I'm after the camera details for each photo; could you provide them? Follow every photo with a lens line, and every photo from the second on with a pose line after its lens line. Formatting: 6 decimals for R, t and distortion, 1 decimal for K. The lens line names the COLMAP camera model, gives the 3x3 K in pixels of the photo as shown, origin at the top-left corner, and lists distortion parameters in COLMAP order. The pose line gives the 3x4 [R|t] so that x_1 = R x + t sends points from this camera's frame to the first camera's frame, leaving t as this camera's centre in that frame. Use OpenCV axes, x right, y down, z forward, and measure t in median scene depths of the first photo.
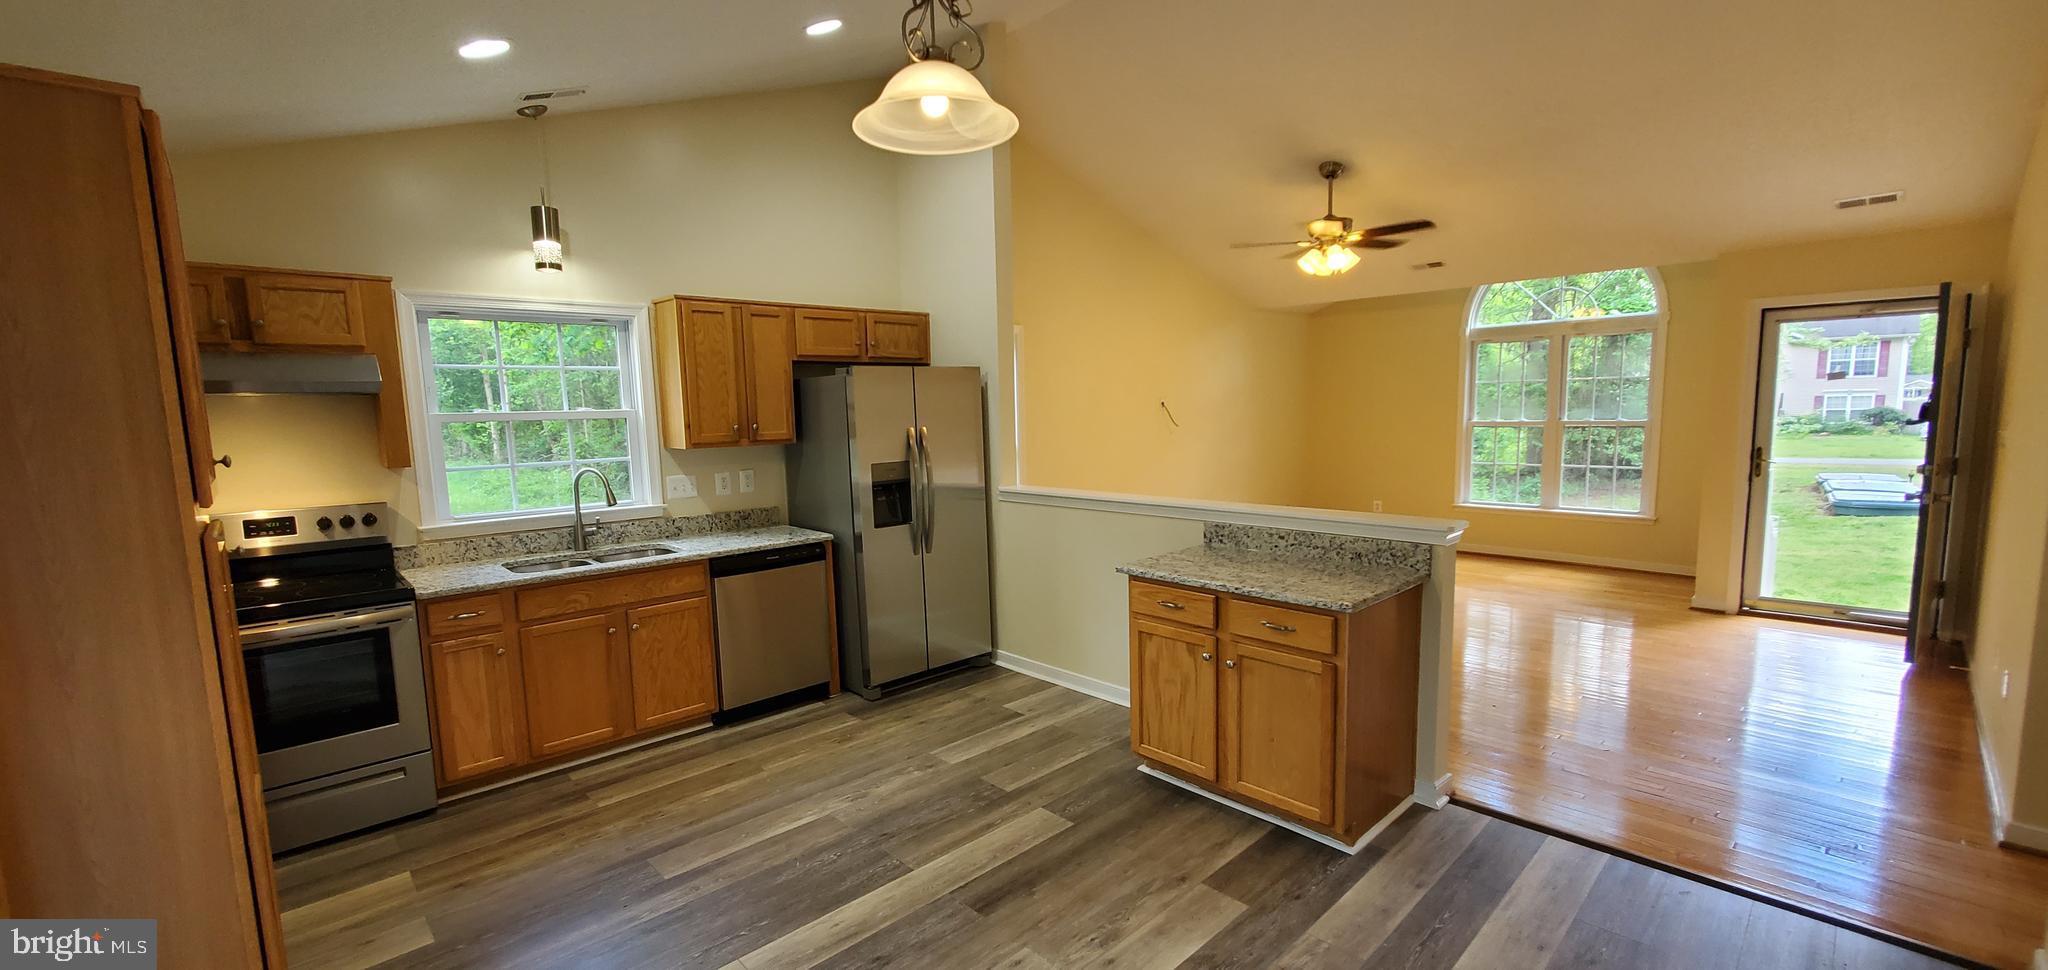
lens RADIAL K [[808.8, 0, 1025.7], [0, 808.8, 508.3], [0, 0, 1]] dist [-0.000601, 0.000228]
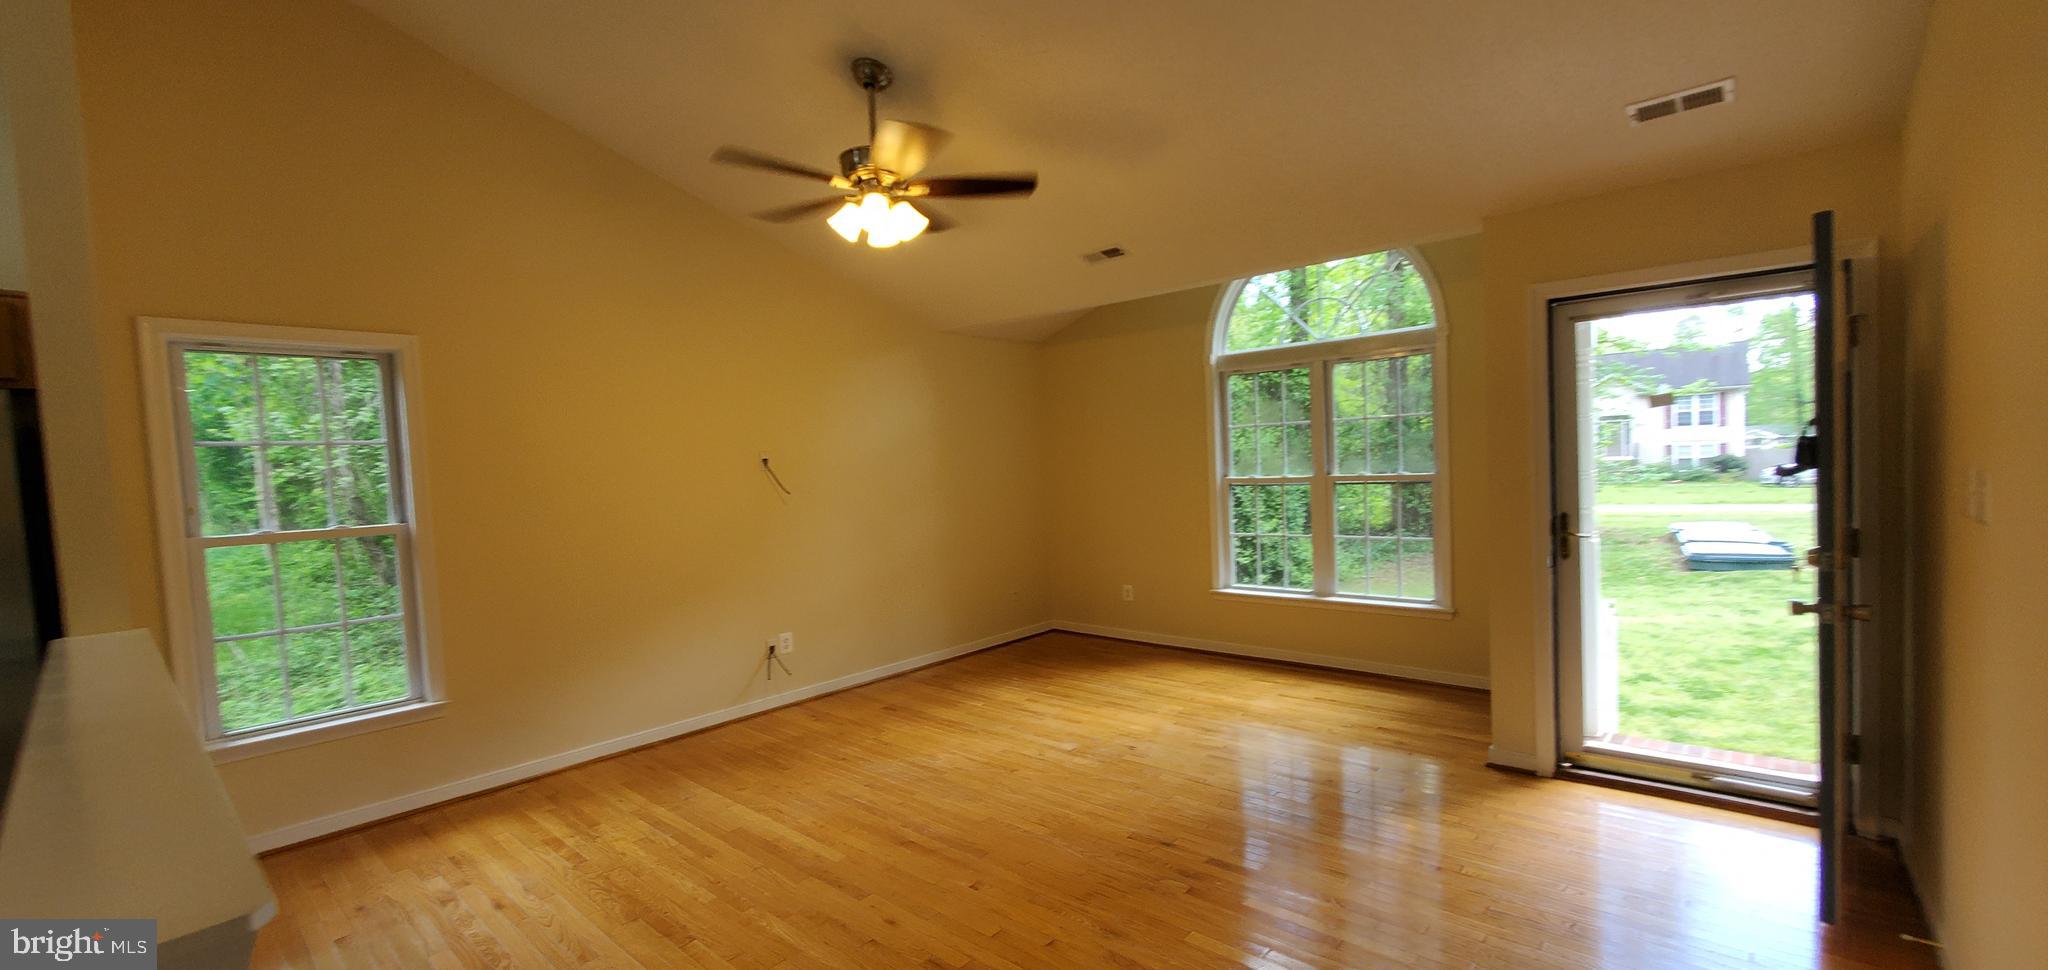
lens RADIAL K [[808.8, 0, 1018.9], [0, 808.8, 505.9], [0, 0, 1]] dist [-0.000601, 0.000228]
pose [[0.995516, -0.020892, 0.092253, 0.590177], [0.027955, 0.996720, -0.075948, -0.062778], [-0.090364, 0.078186, 0.992835, 0.566671]]
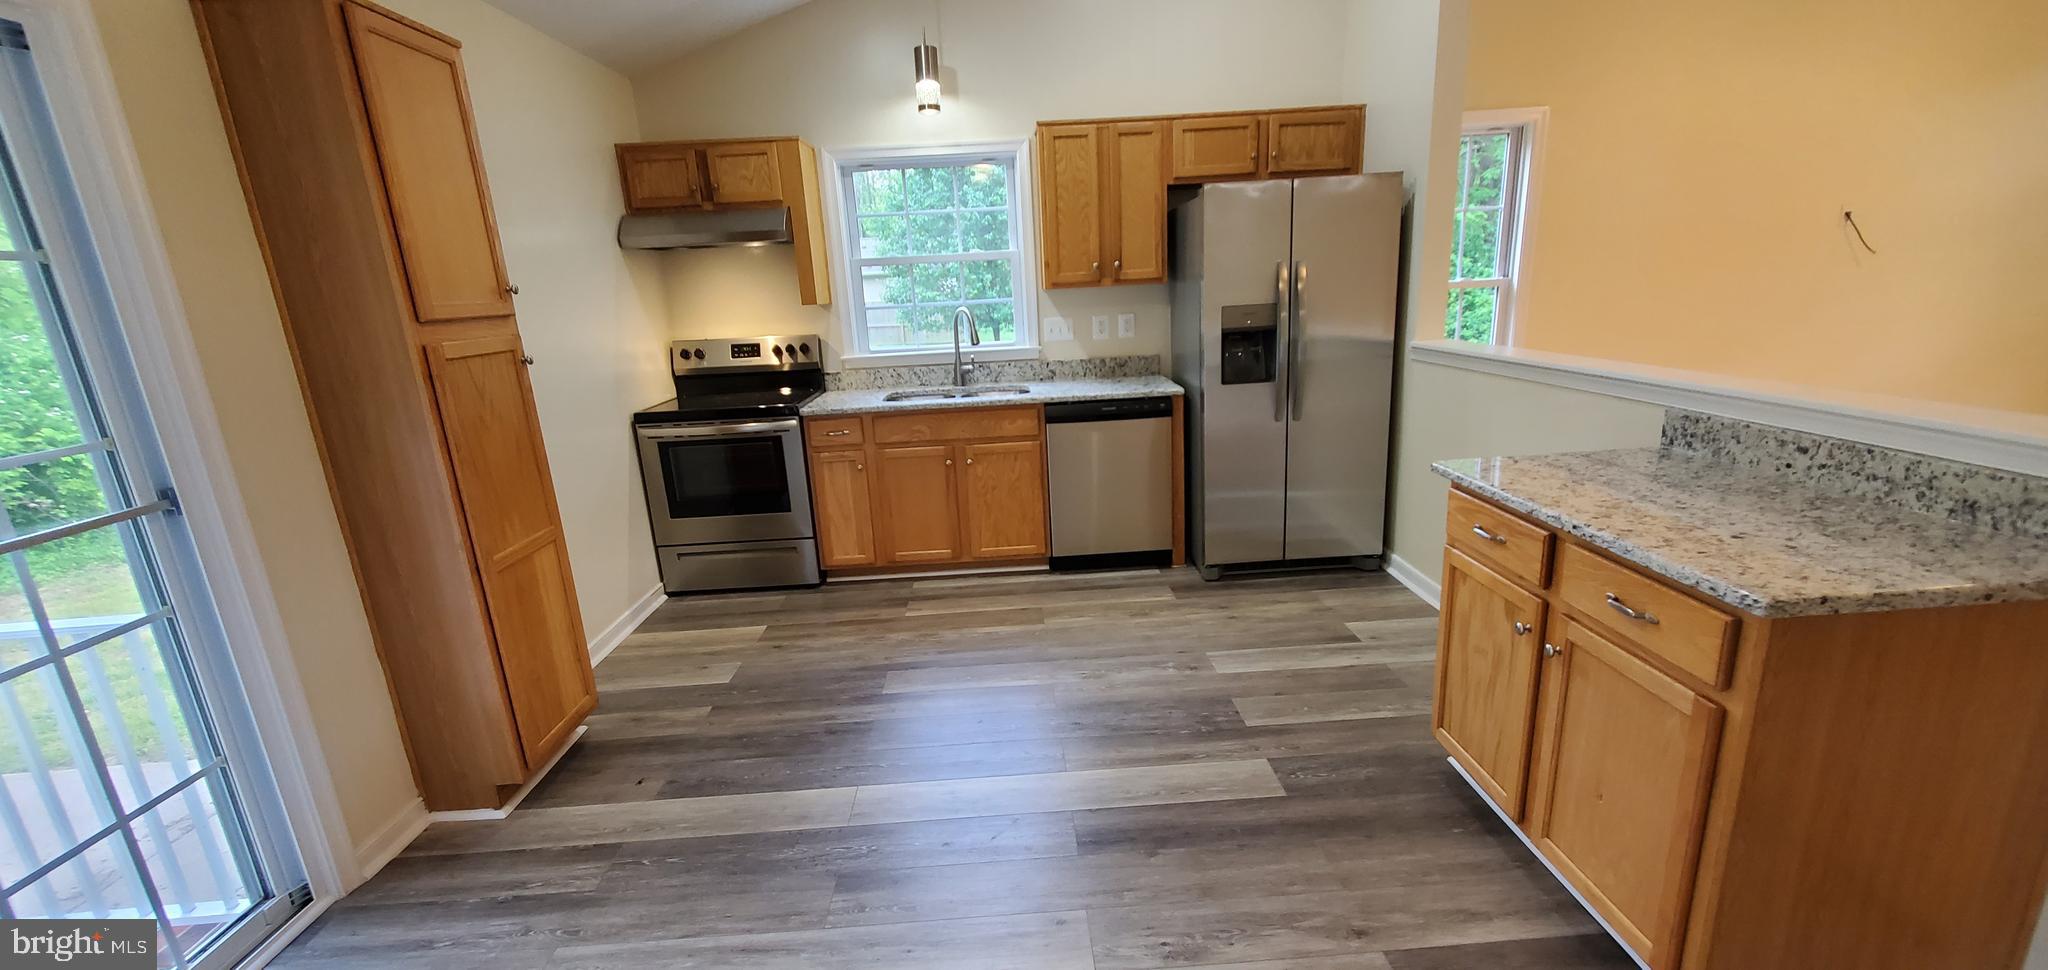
lens RADIAL K [[808.8, 0, 1036.4], [0, 808.8, 505.4], [0, 0, 1]] dist [-0.000601, 0.000228]
pose [[0.752177, 0.162501, -0.638610, 0.249692], [-0.050432, 0.980470, 0.190091, -0.002655], [0.657028, -0.110776, 0.745683, 0.248661]]
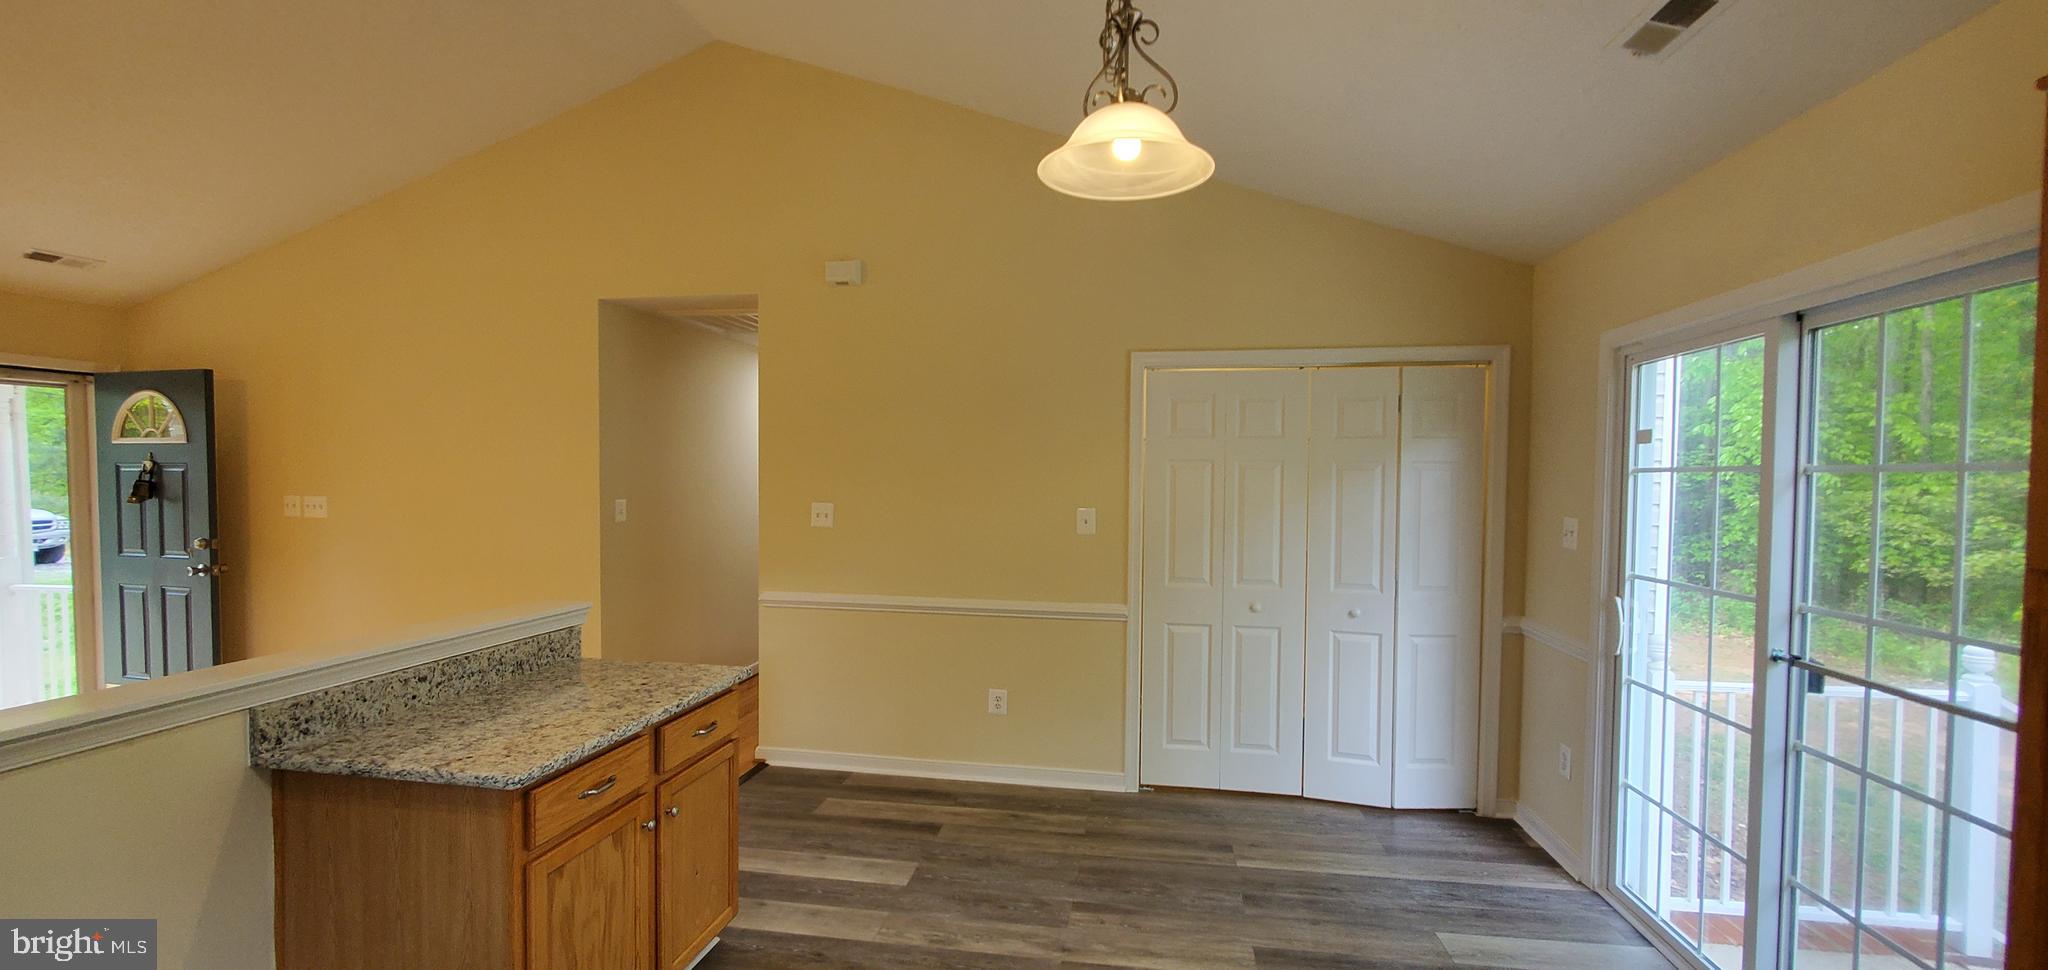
lens RADIAL K [[808.8, 0, 1026.7], [0, 808.8, 499.8], [0, 0, 1]] dist [-0.000601, 0.000228]
pose [[-0.610741, -0.006374, 0.791805, -0.407252], [0.103259, 0.990788, 0.087622, -0.094842], [-0.785069, 0.135275, -0.604456, 0.873996]]
